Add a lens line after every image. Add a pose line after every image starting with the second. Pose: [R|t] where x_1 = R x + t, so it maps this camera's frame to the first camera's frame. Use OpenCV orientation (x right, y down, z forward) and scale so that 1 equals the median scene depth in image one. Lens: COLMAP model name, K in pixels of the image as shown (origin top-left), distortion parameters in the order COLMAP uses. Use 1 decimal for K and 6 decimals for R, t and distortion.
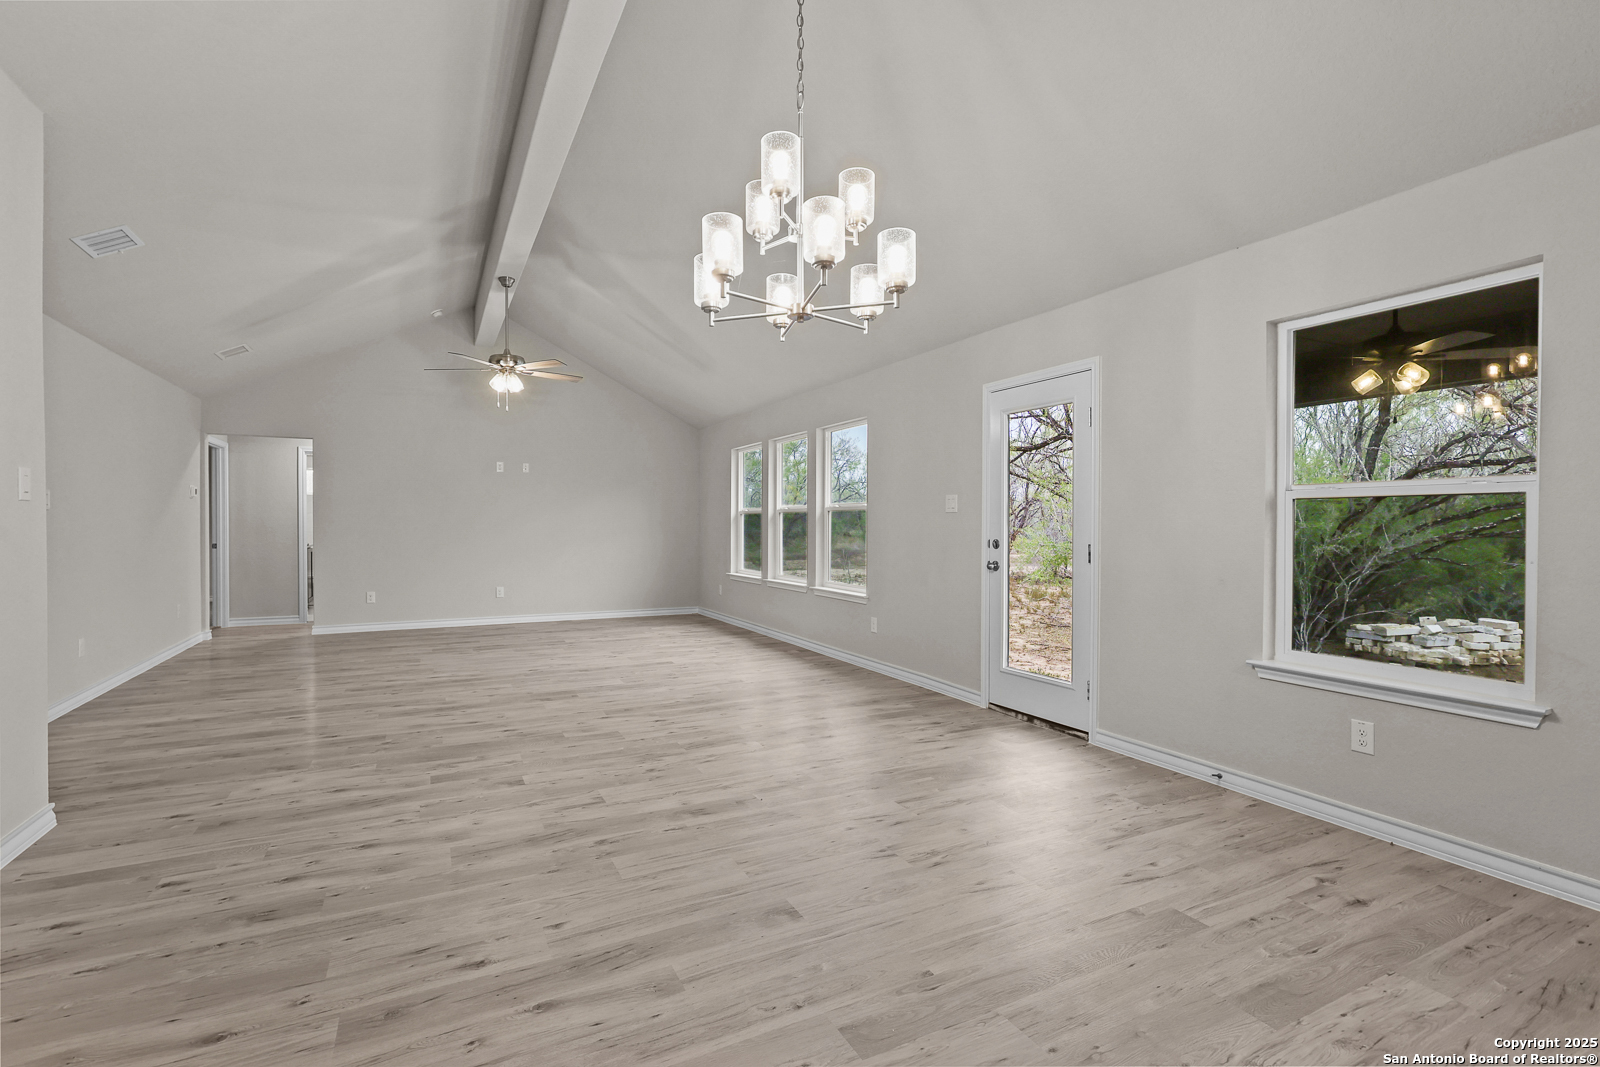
lens RADIAL K [[733.7, 0, 793.8], [0, 733.7, 530.6], [0, 0, 1]] dist [-0.002443, -0.000119]
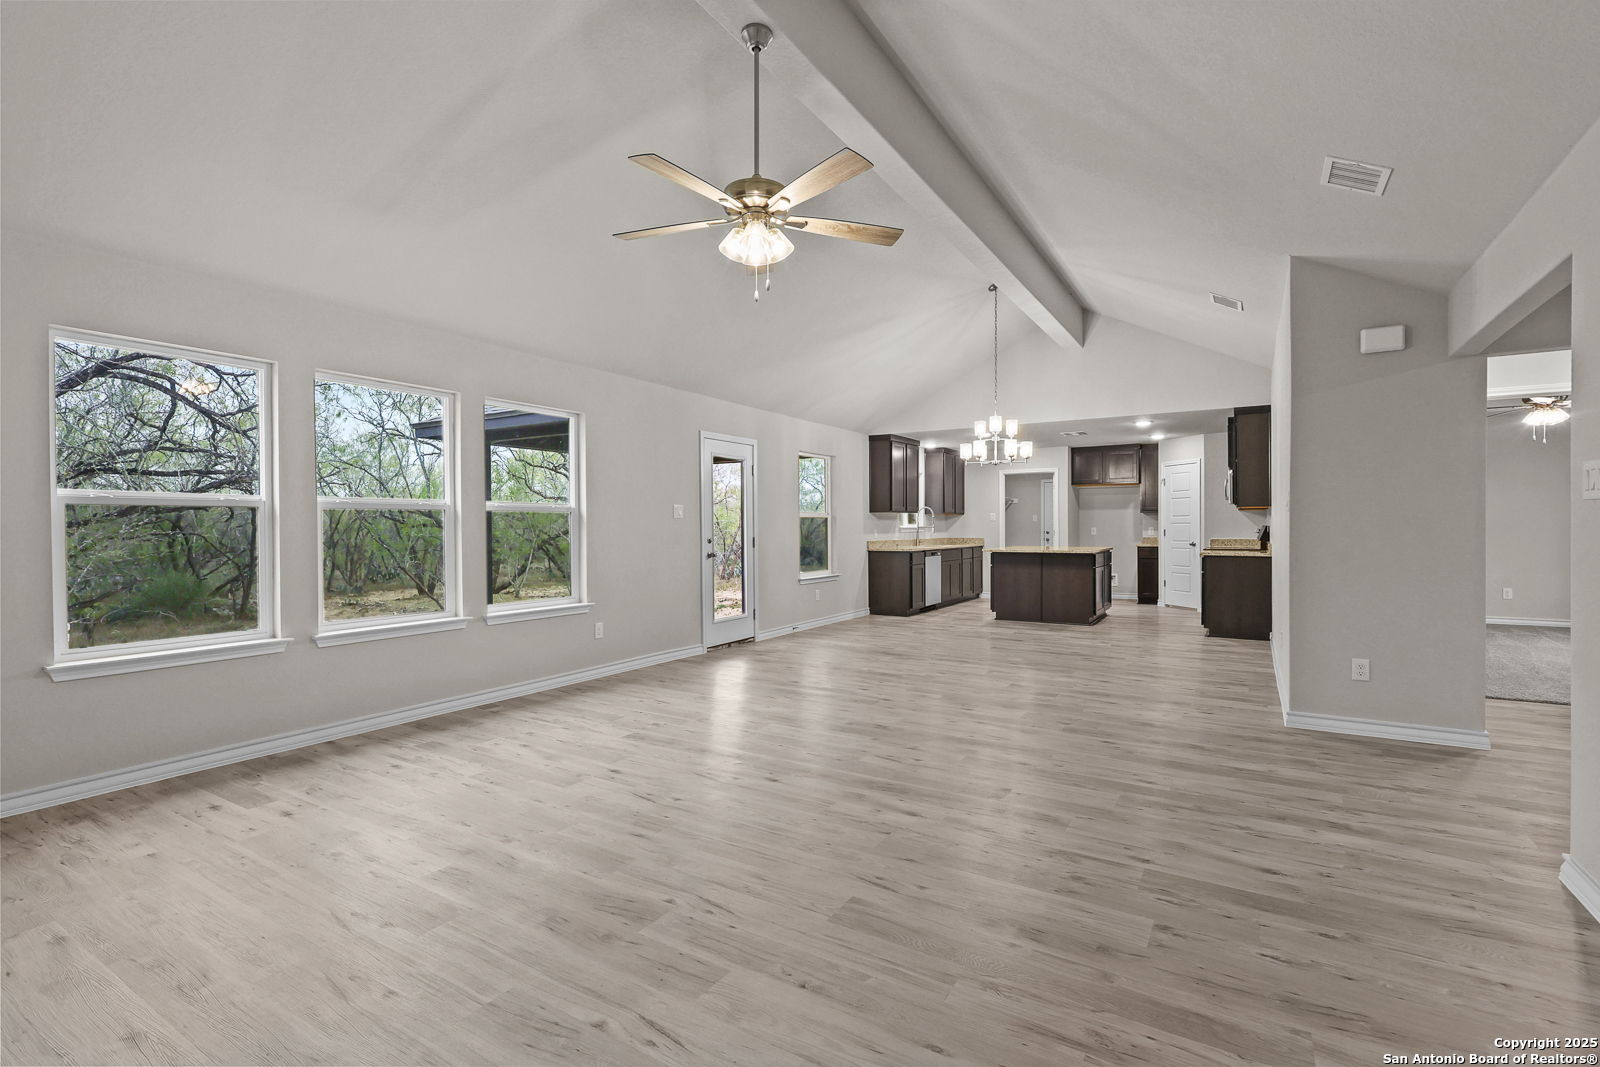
lens RADIAL K [[733.6, 0, 796.2], [0, 733.6, 535.1], [0, 0, 1]] dist [-0.001585, -0.000081]
pose [[-0.525679, -0.009267, 0.850633, -1.305244], [0.010338, 0.999797, 0.017281, -0.018989], [-0.850620, 0.017878, -0.525476, 1.959564]]
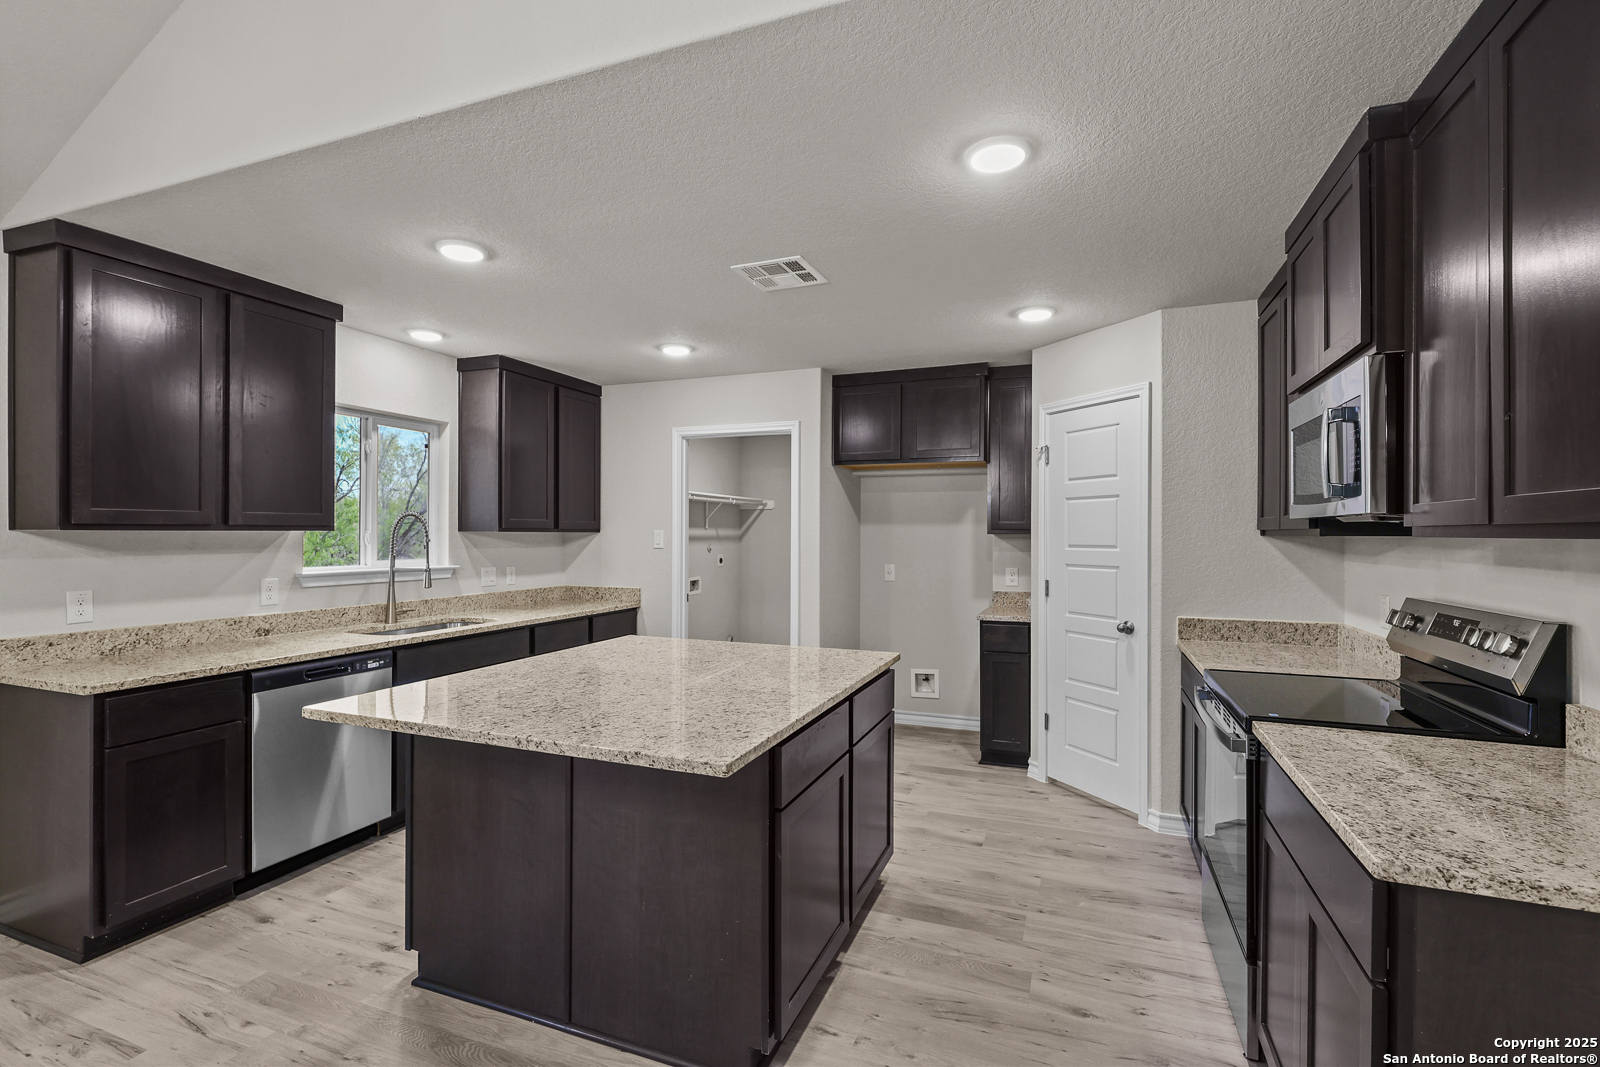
lens RADIAL K [[733.6, 0, 796.2], [0, 733.6, 535.1], [0, 0, 1]] dist [-0.001585, -0.000081]
pose [[-0.668642, -0.006314, 0.743557, -0.236024], [-0.000290, 0.999966, 0.008231, -0.051289], [-0.743584, 0.005288, -0.668621, 0.312494]]
